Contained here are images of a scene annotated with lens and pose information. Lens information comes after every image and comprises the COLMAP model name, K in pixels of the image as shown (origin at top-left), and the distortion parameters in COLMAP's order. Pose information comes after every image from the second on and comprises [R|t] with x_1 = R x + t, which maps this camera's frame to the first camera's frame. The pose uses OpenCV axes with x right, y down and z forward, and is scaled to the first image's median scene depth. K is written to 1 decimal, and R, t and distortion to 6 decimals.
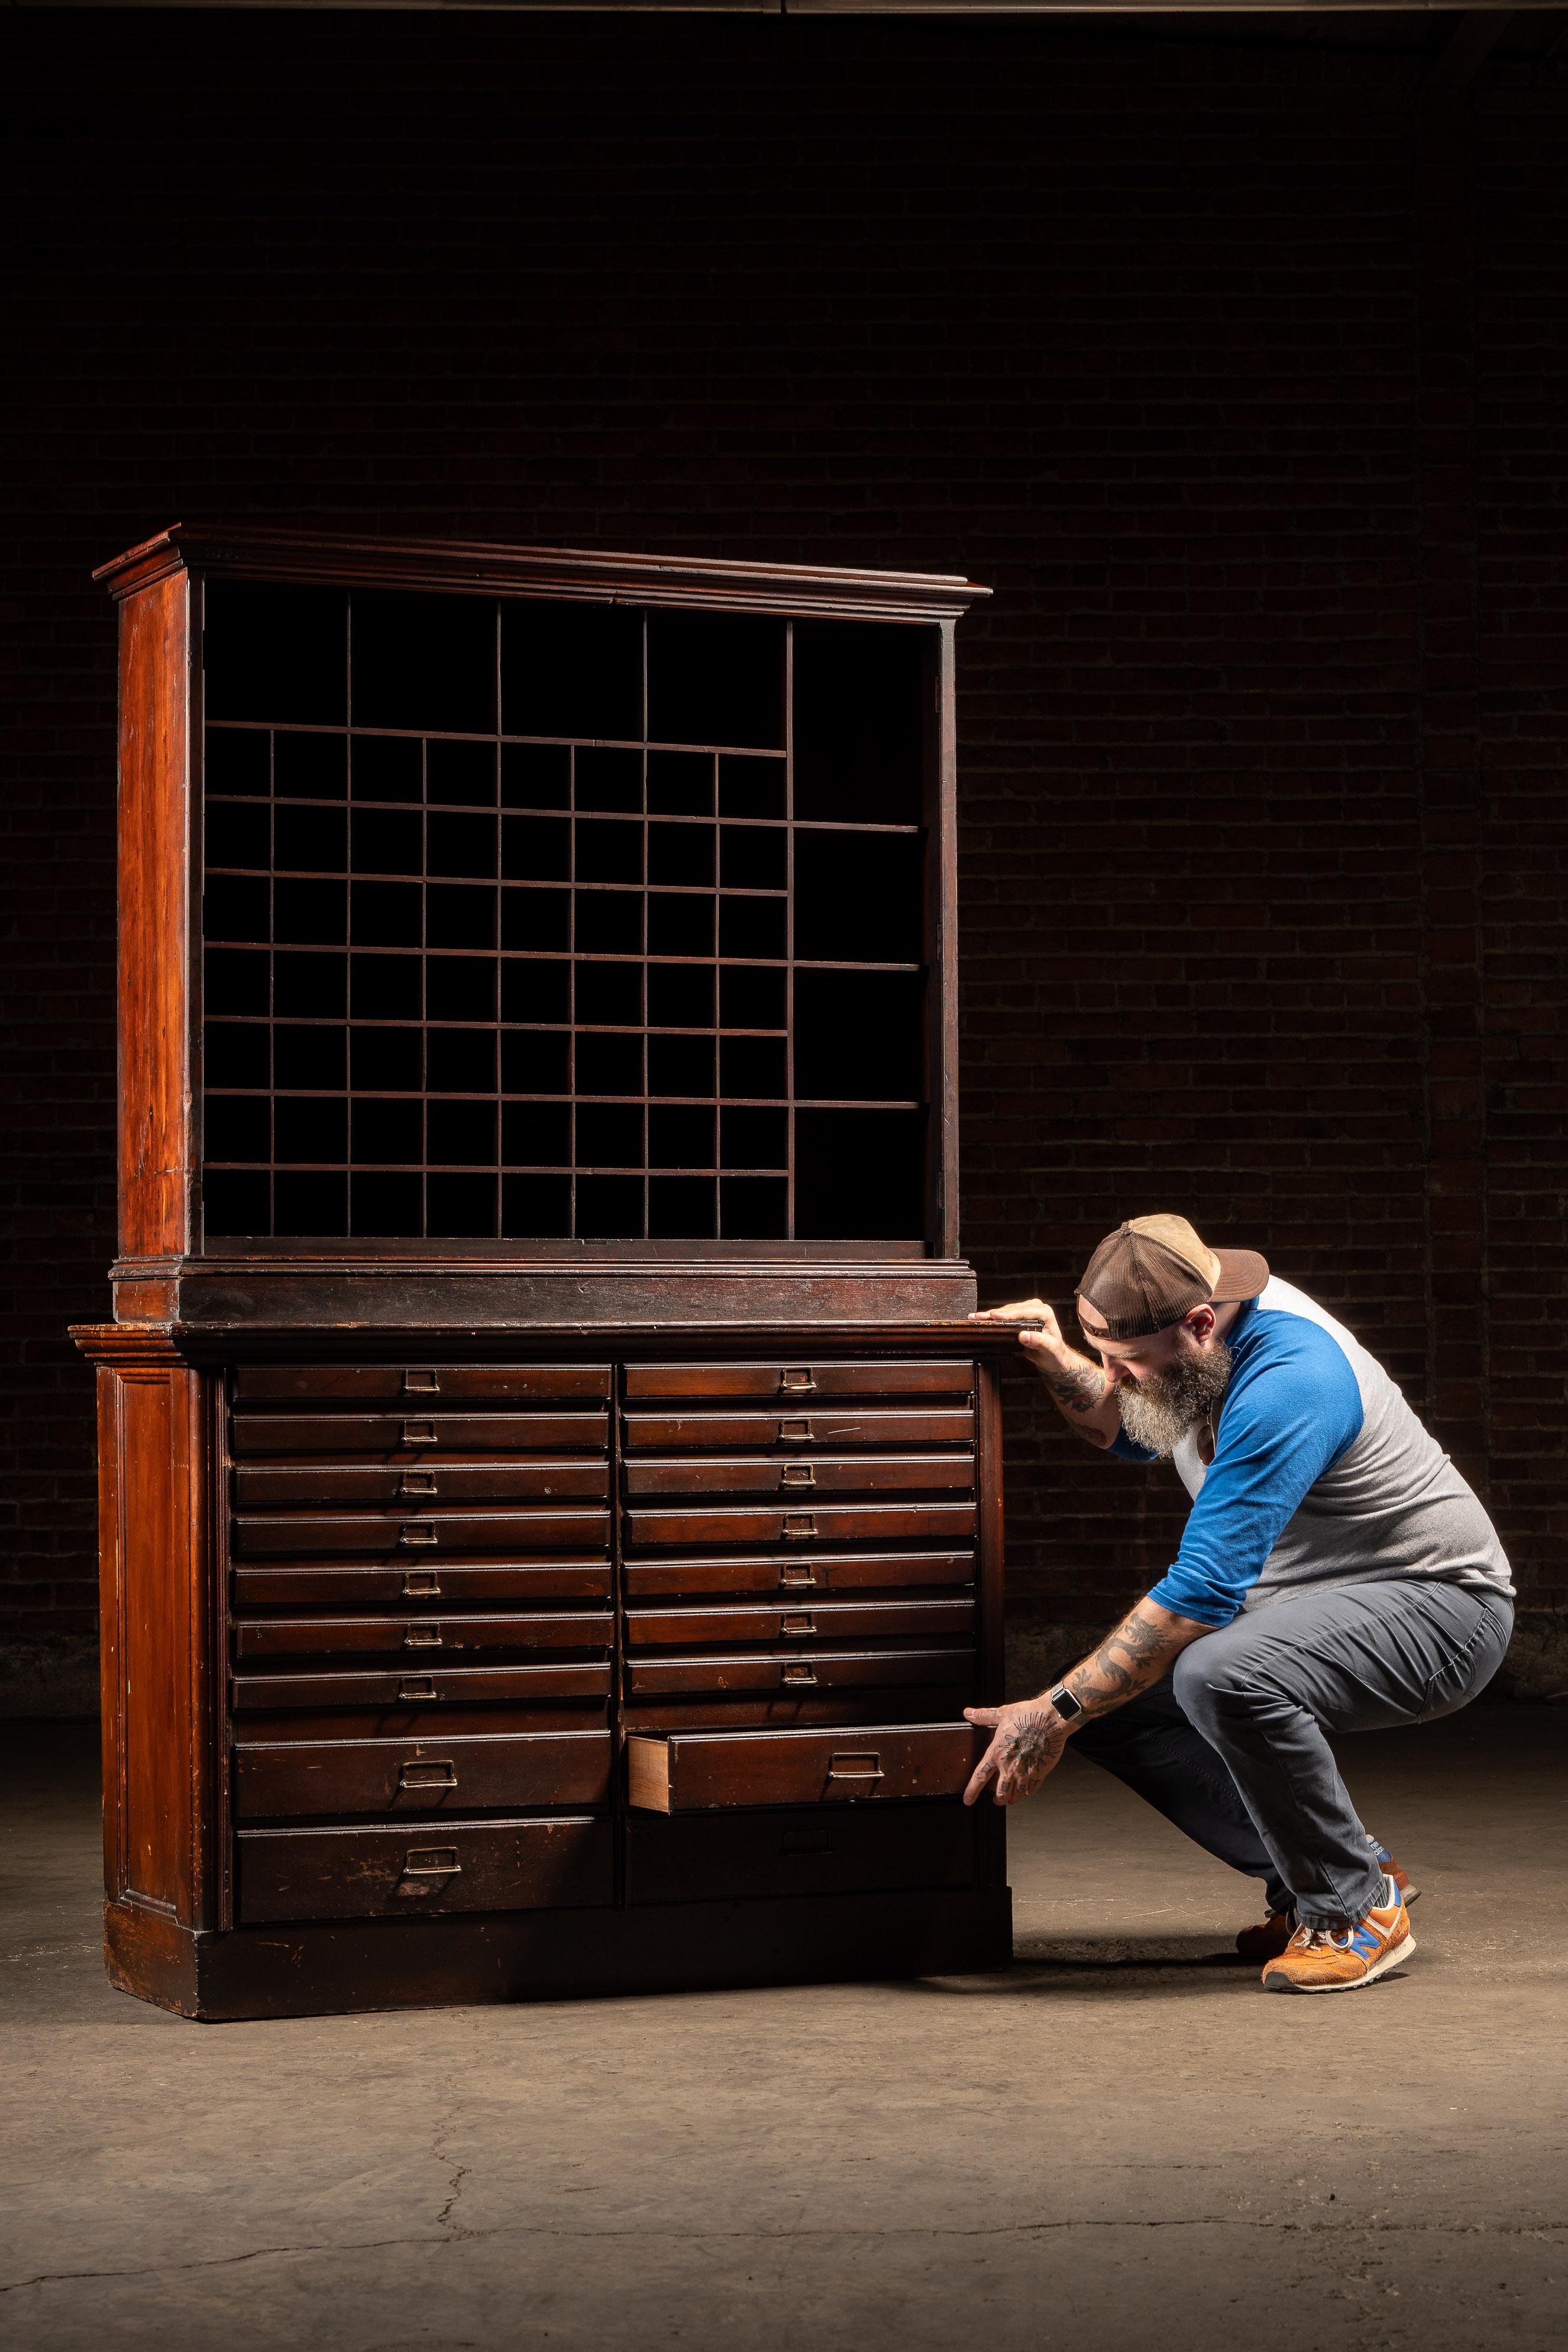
lens RADIAL K [[4790.4, 0, 778.4], [0, 4790.4, 1232.1], [0, 0, 1]] dist [-0.005412, 0.270538]
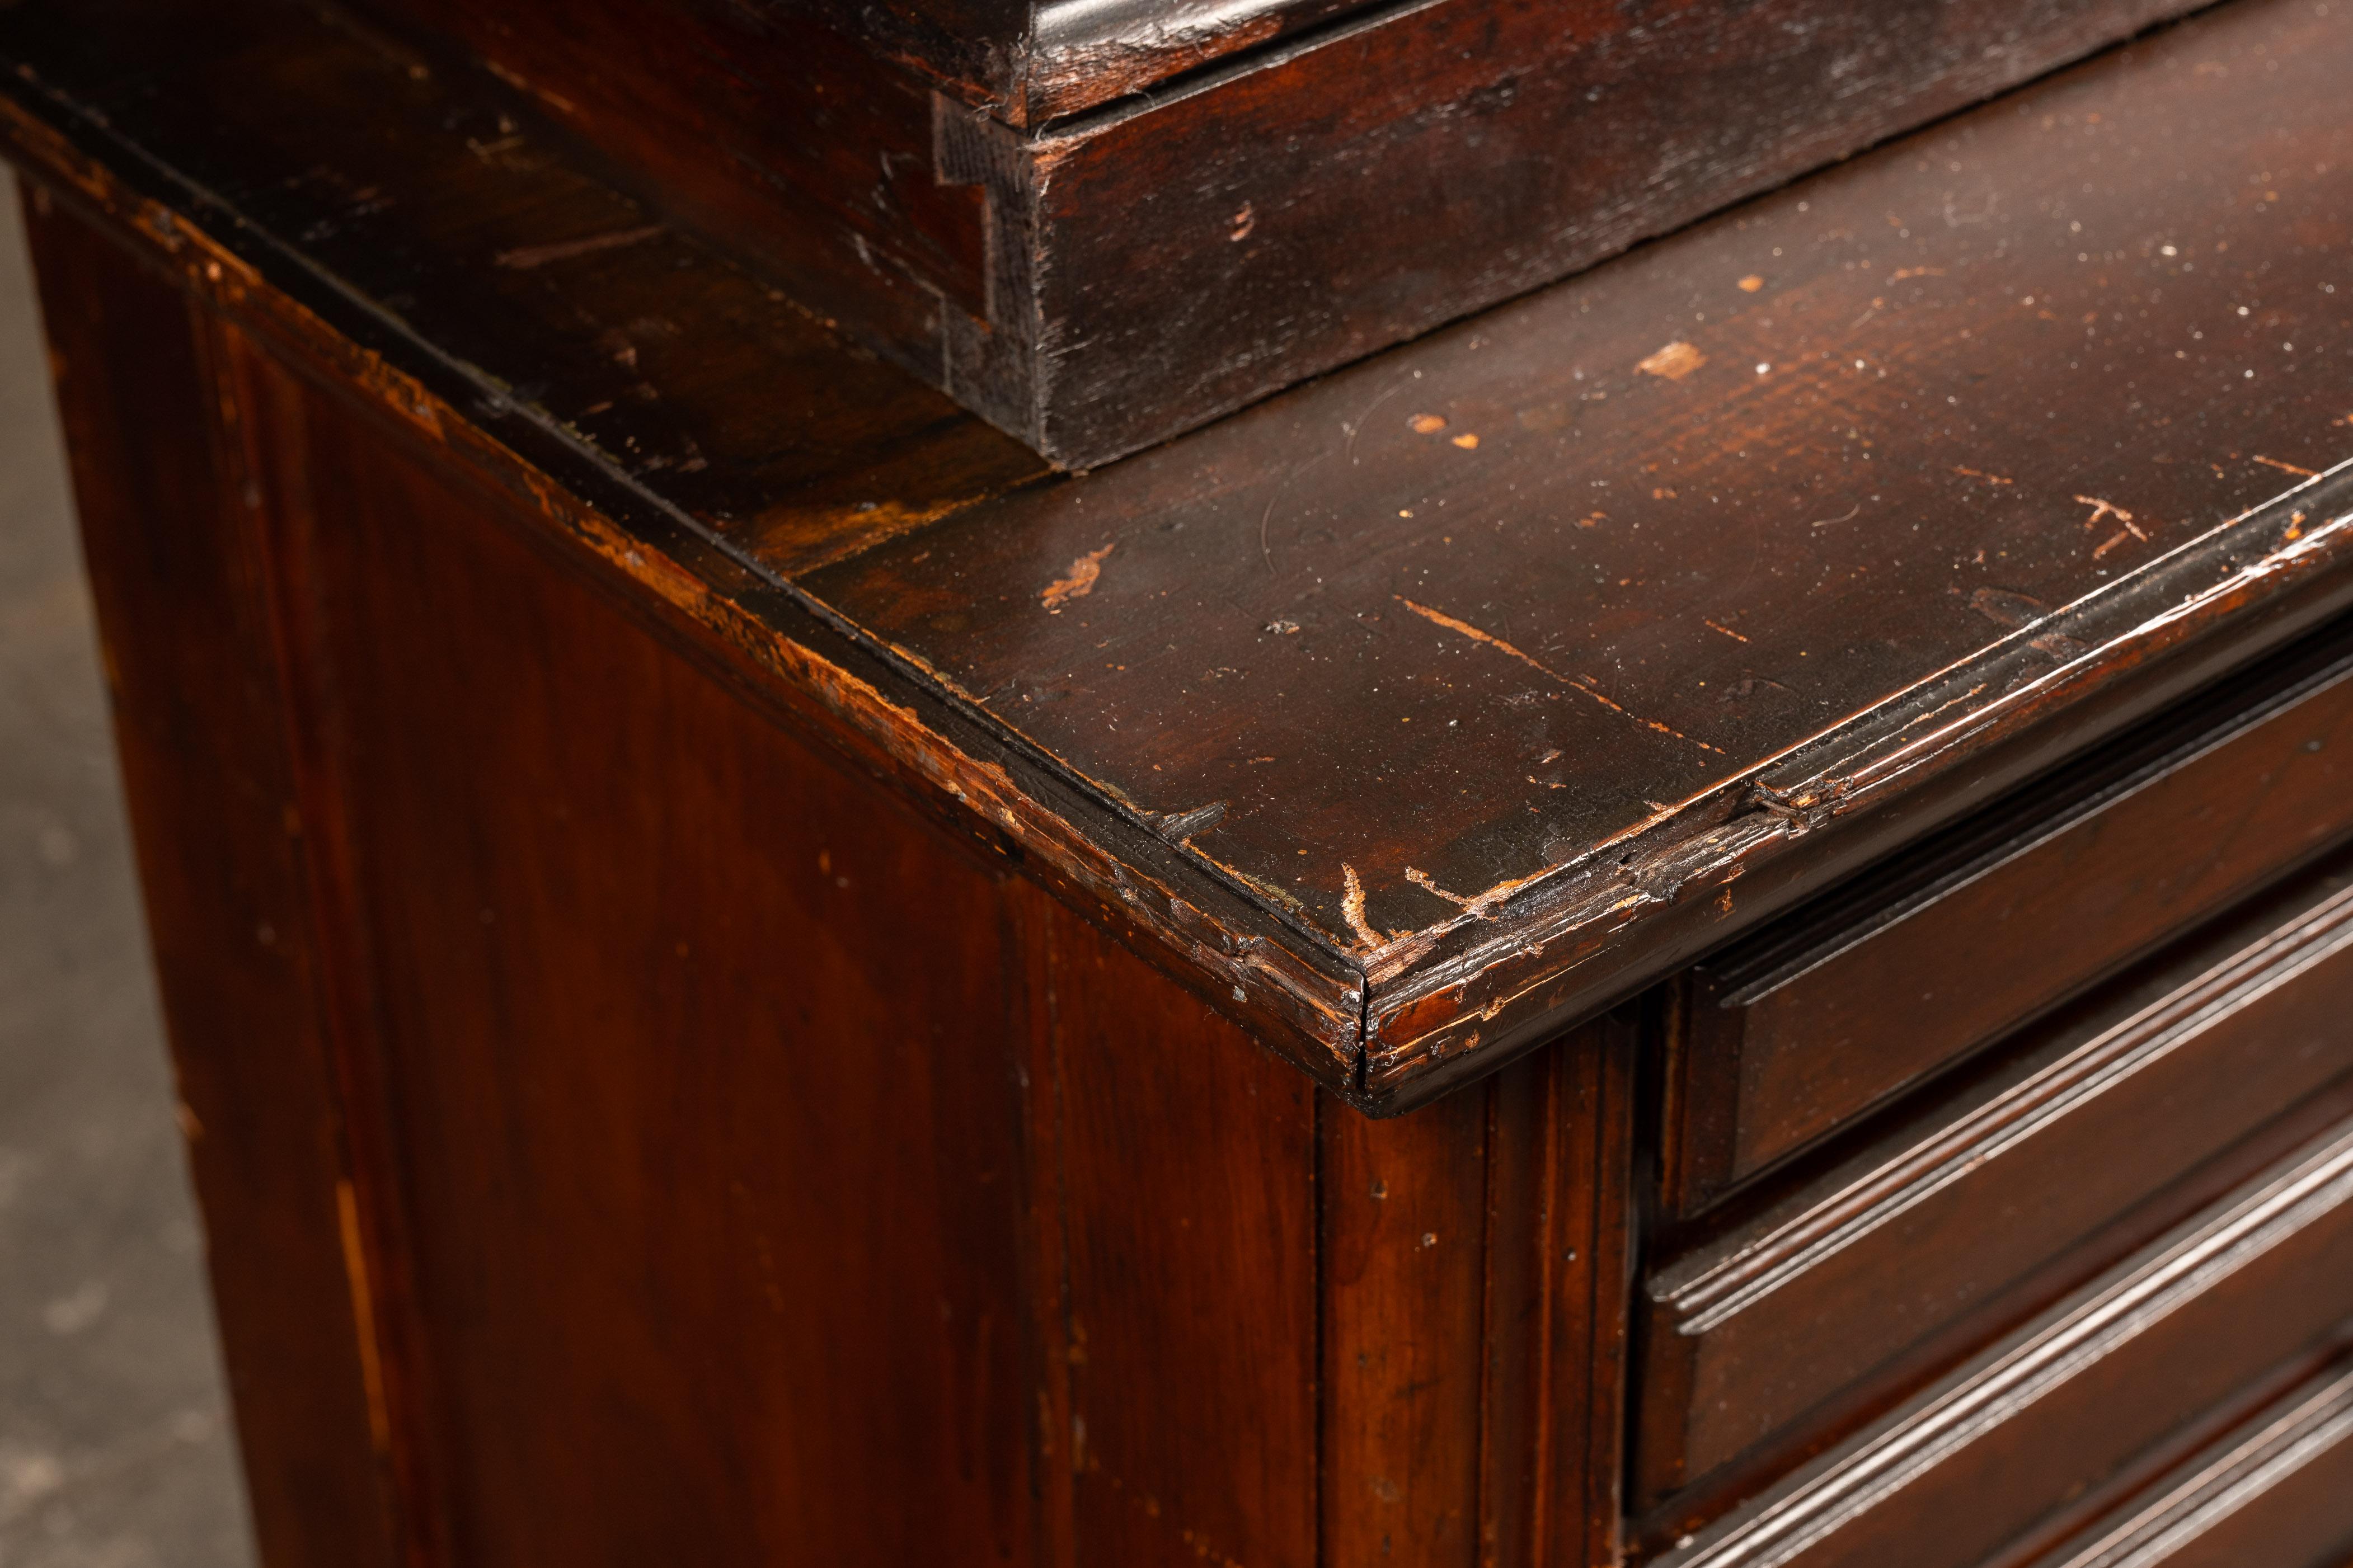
lens RADIAL K [[4792.0, 0, 1176.5], [0, 4792.0, 784.0], [0, 0, 1]] dist [-0.005412, 0.270538]
pose [[0.962336, -0.159603, 0.220081, -0.144365], [0.005083, 0.819956, 0.572405, -0.043017], [-0.271814, -0.549727, 0.789884, 0.865349]]
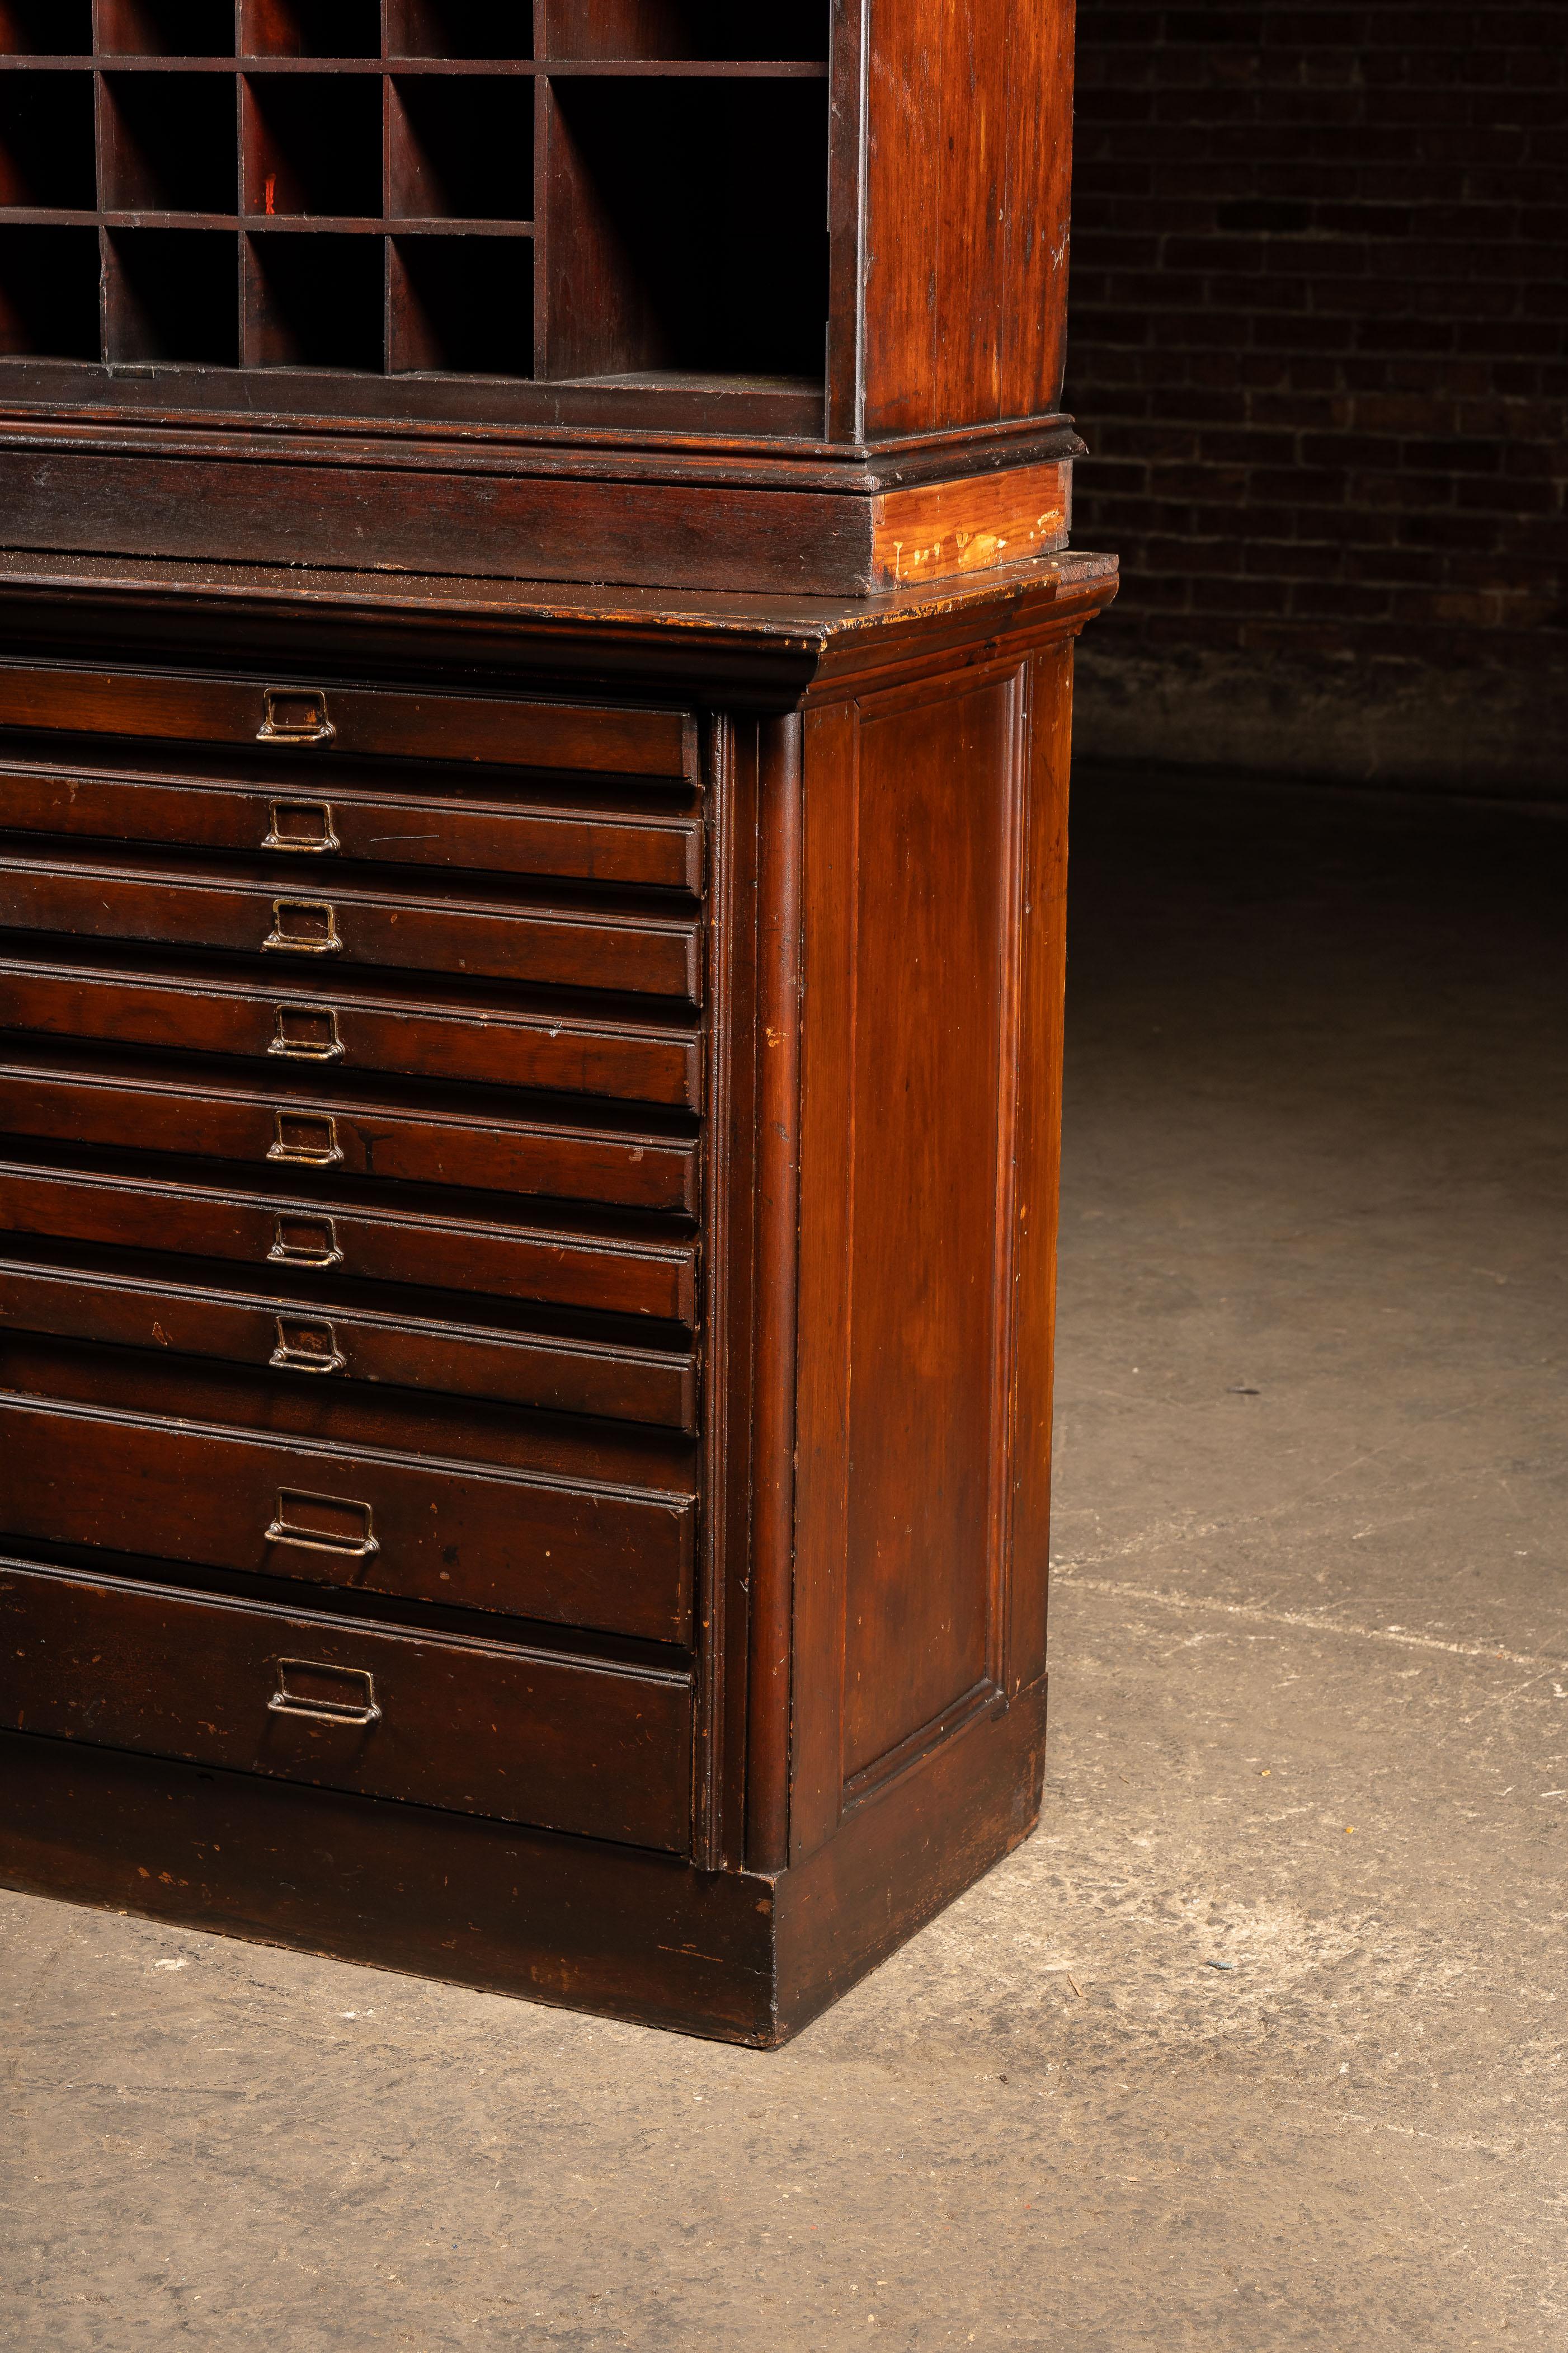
lens RADIAL K [[4553.4, 0, 784.0], [0, 4553.4, 1176.5], [0, 0, 1]] dist [0.010561, -0.041331]
pose [[0.644566, 0.190366, -0.740470, 0.357883], [0.009210, 0.966502, 0.256494, -0.036705], [0.764493, -0.172147, 0.621221, 0.760460]]
